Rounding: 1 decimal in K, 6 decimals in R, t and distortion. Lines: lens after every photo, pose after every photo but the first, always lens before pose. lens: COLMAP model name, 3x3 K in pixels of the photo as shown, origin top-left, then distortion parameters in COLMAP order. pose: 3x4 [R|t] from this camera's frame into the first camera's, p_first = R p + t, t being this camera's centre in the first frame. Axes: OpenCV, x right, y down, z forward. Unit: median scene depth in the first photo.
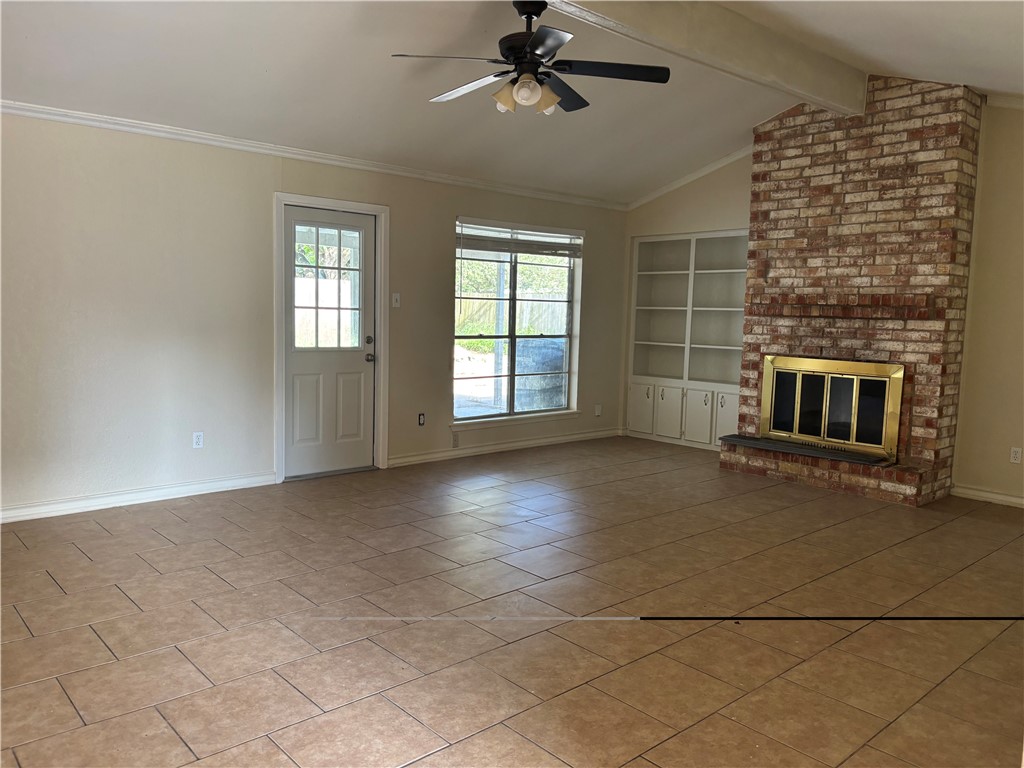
lens RADIAL K [[774.2, 0, 504.4], [0, 774.2, 381.7], [0, 0, 1]] dist [0.043988, -0.057647]
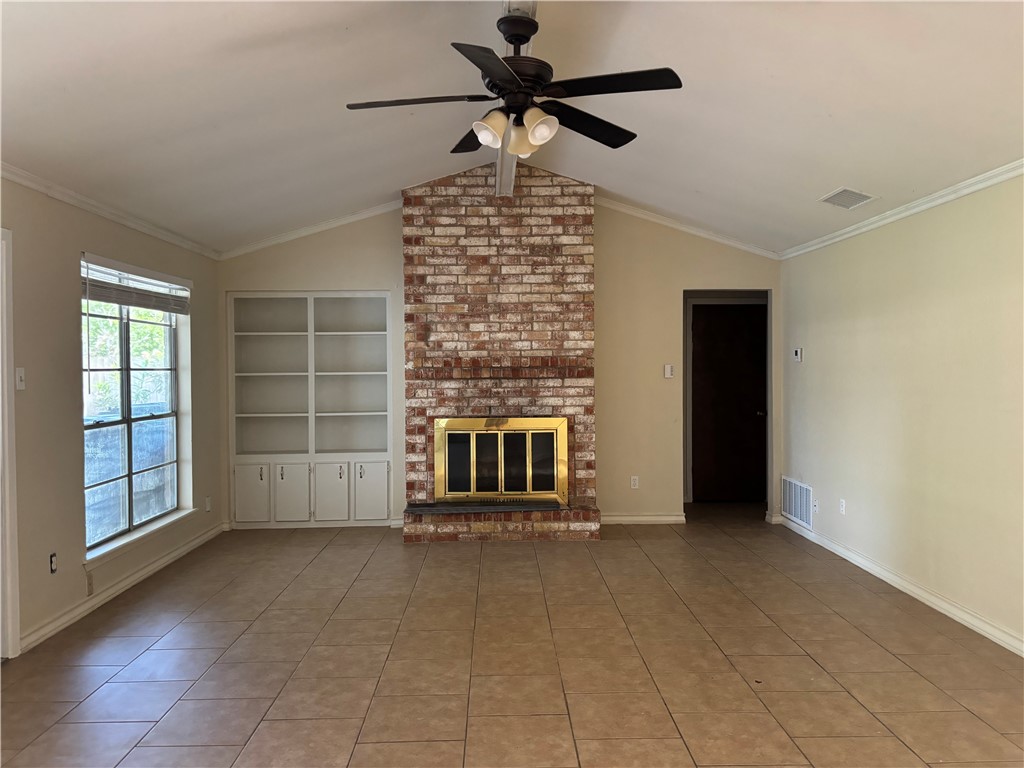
lens RADIAL K [[774.7, 0, 525.5], [0, 774.7, 373.7], [0, 0, 1]] dist [0.157745, -0.271991]
pose [[0.635915, -0.037460, 0.770849, -0.382631], [0.097148, 0.994762, -0.031802, -0.052037], [-0.765620, 0.095110, 0.636223, 0.294484]]
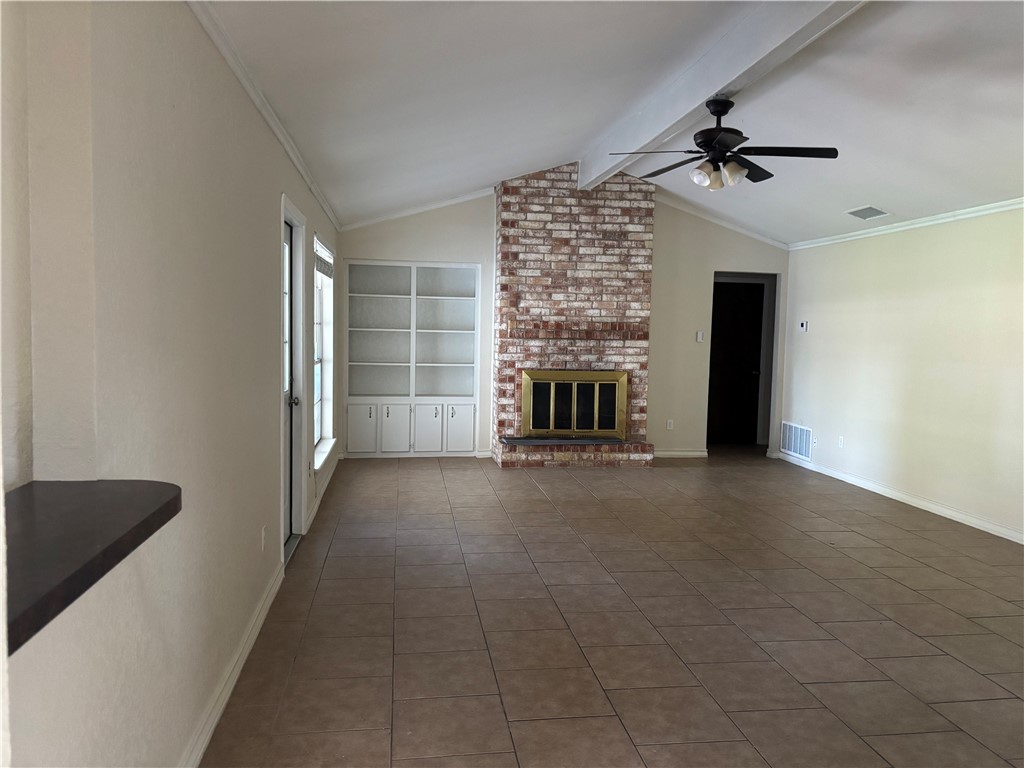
lens RADIAL K [[779.0, 0, 510.5], [0, 779.0, 387.3], [0, 0, 1]] dist [0.086905, -0.132312]
pose [[0.548709, -0.080595, 0.832119, -0.759440], [0.071447, 0.996221, 0.049376, -0.074708], [-0.832955, 0.032359, 0.552394, 0.361879]]
